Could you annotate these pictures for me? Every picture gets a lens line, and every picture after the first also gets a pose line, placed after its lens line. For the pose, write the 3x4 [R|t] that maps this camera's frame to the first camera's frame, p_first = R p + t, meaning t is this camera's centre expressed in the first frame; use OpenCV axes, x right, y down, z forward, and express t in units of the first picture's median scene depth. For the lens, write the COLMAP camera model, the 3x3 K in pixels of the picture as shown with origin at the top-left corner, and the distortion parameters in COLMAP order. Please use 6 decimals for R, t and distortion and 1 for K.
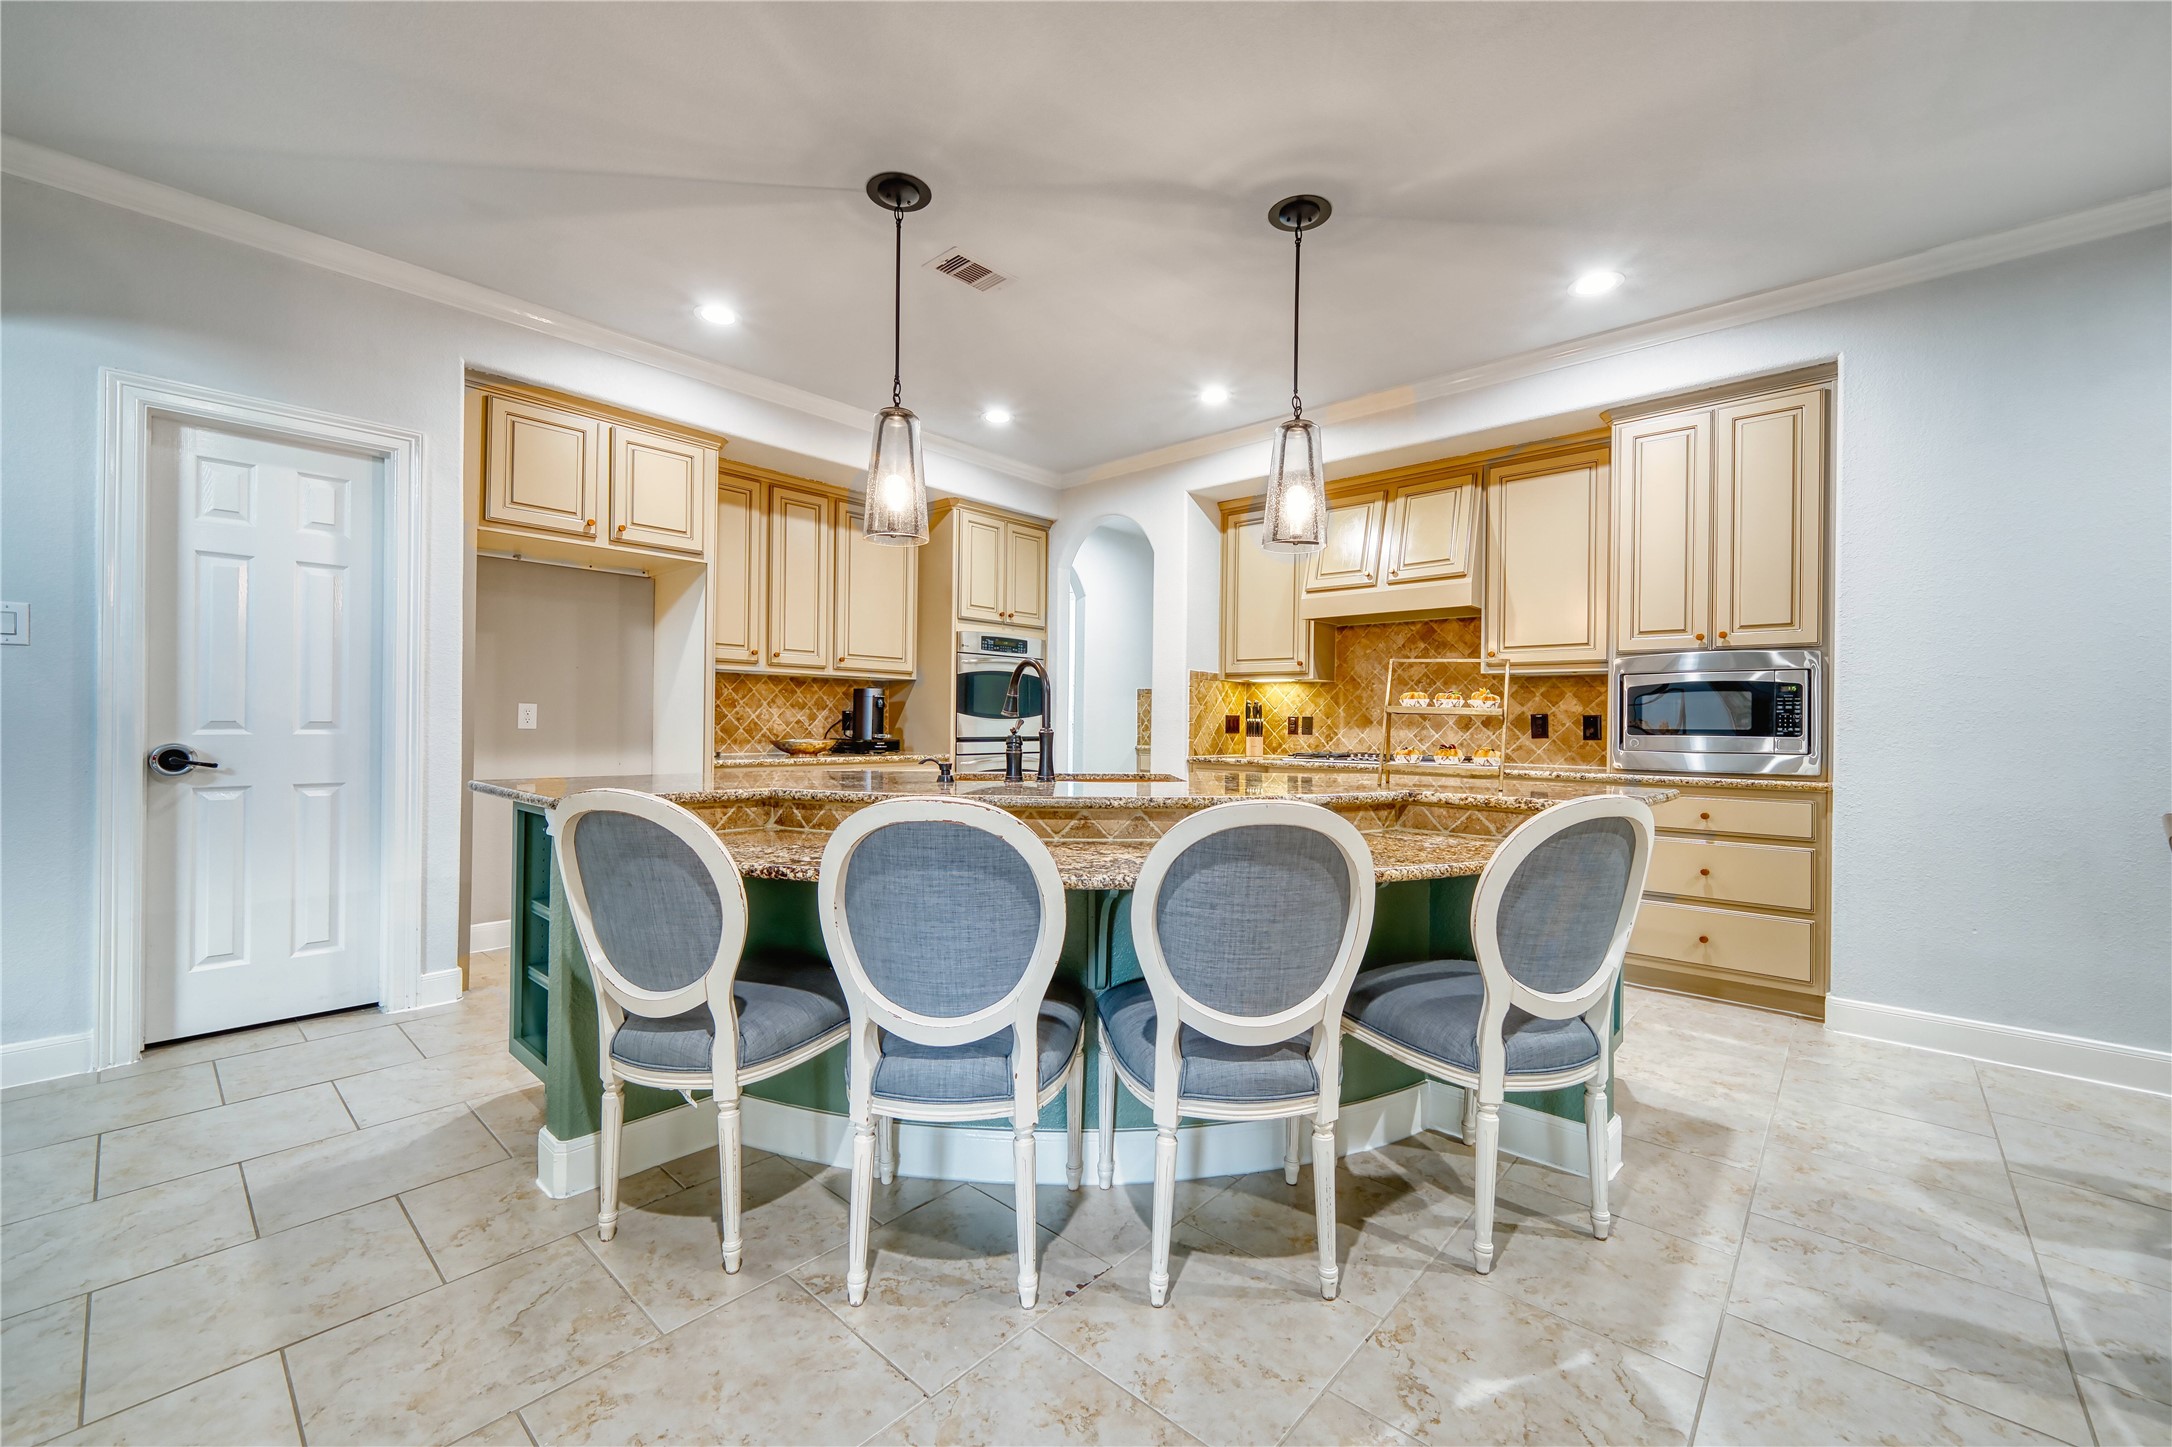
lens RADIAL K [[866.0, 0, 1087.4], [0, 866.0, 716.9], [0, 0, 1]] dist [-0.003058, 0.000927]
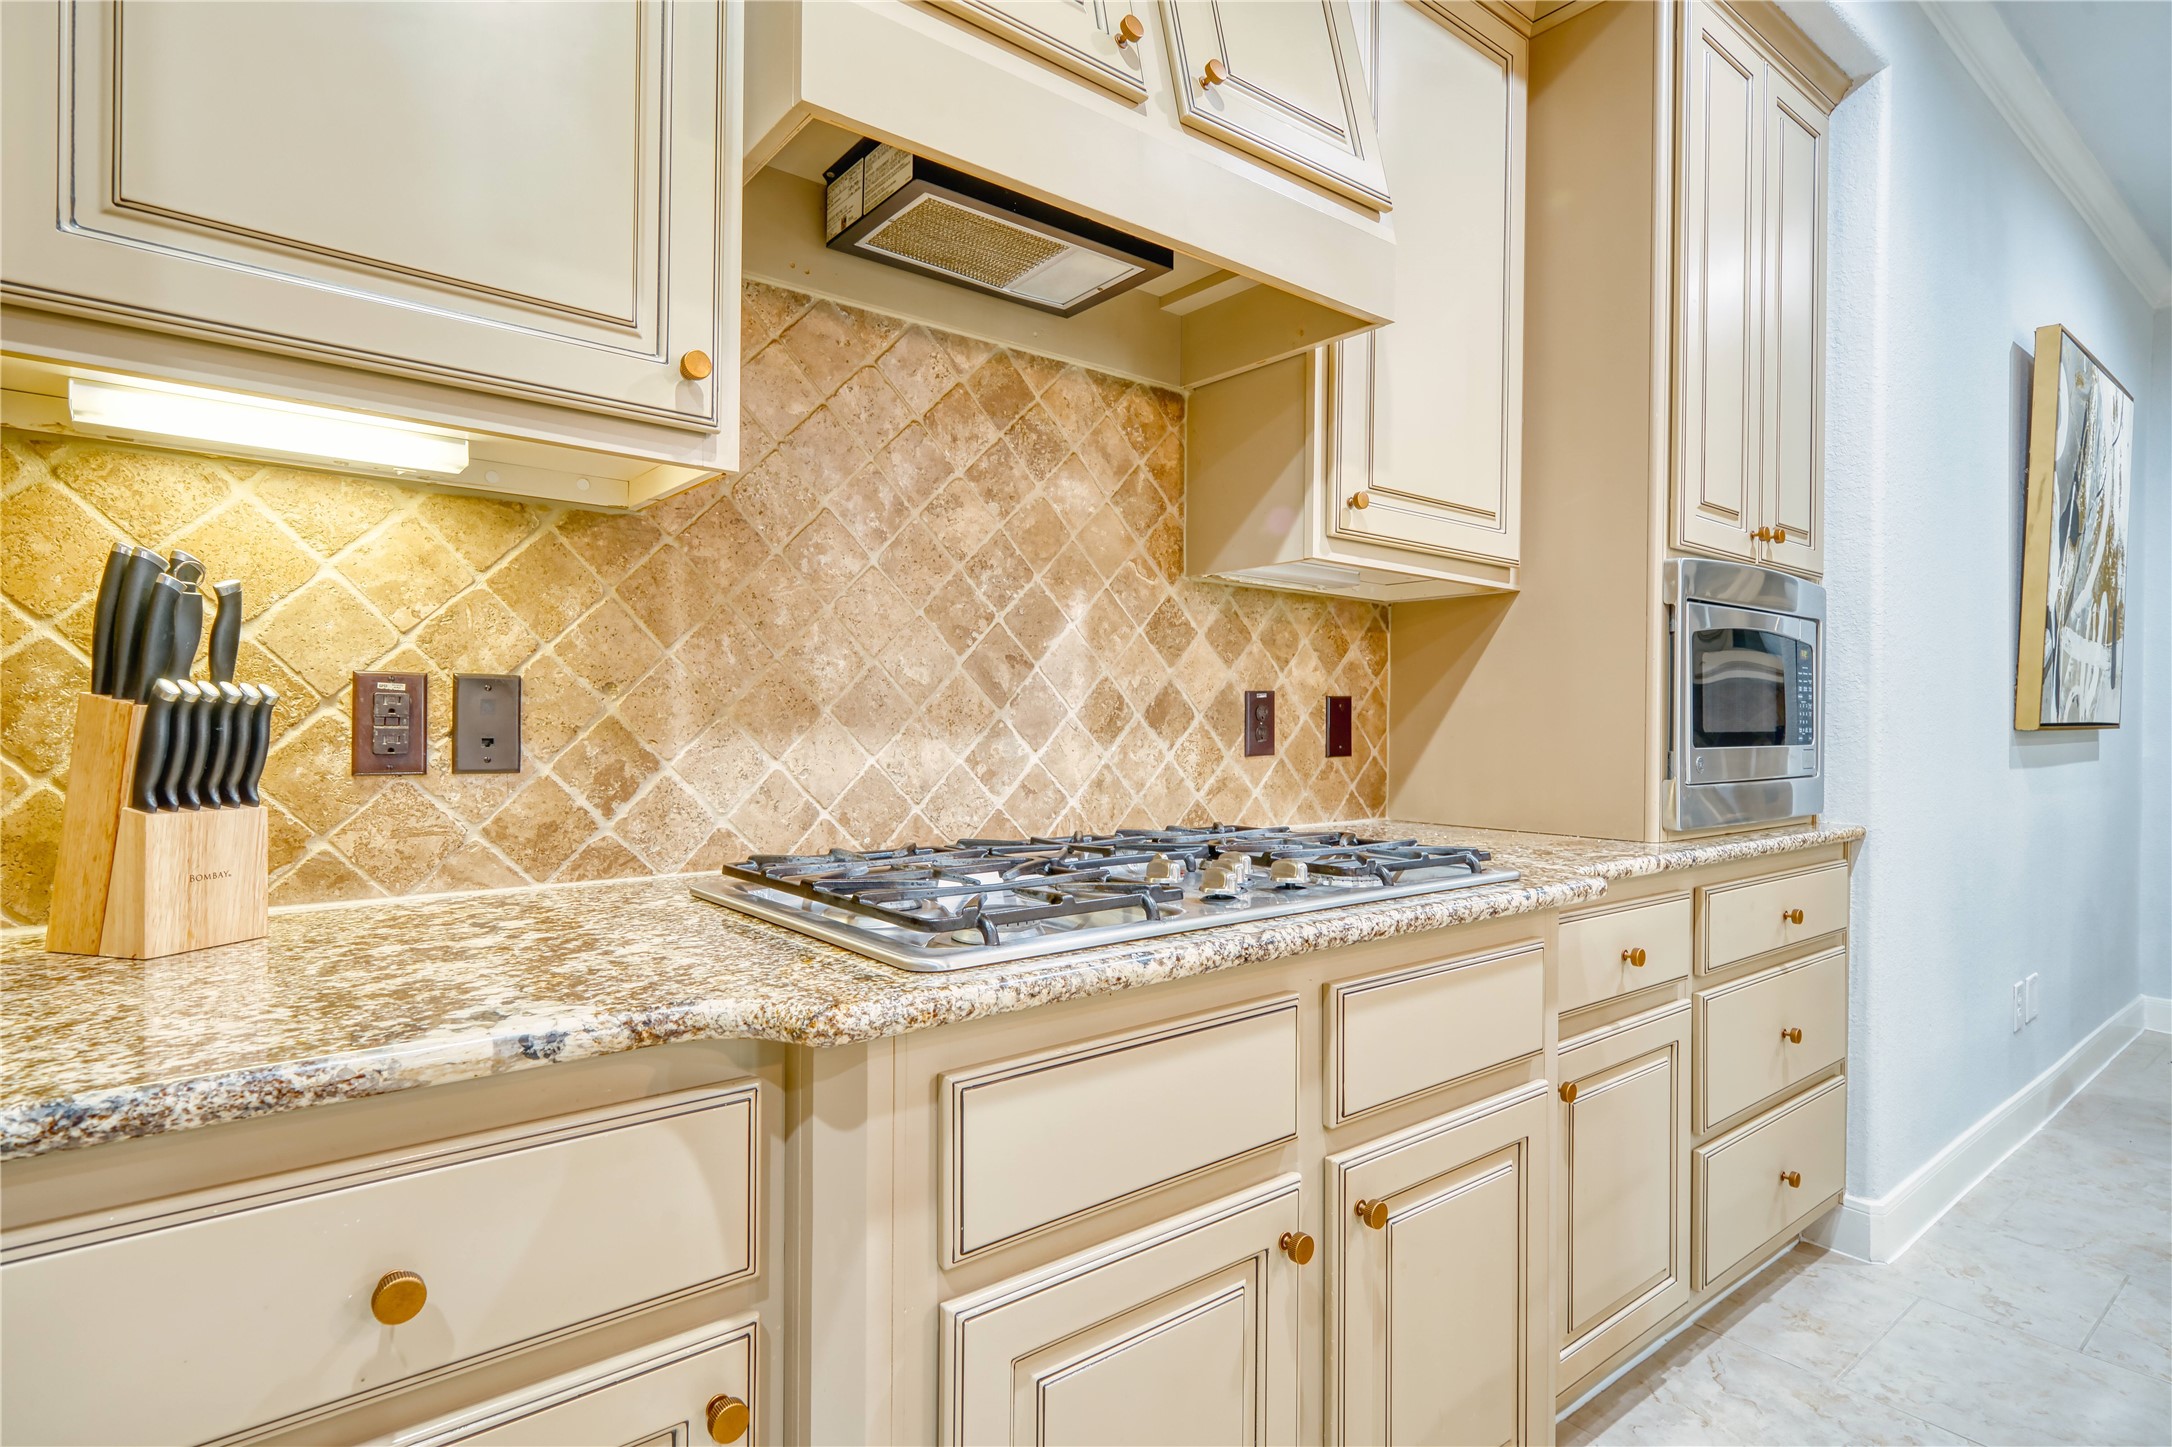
lens RADIAL K [[1128.9, 0, 1086.9], [0, 1128.9, 719.6], [0, 0, 1]] dist [0.004687, 0.000386]
pose [[0.145724, -0.007565, 0.989296, 0.033319], [-0.015149, 0.999836, 0.009877, 0.005112], [-0.989209, -0.016426, 0.145585, 0.914674]]
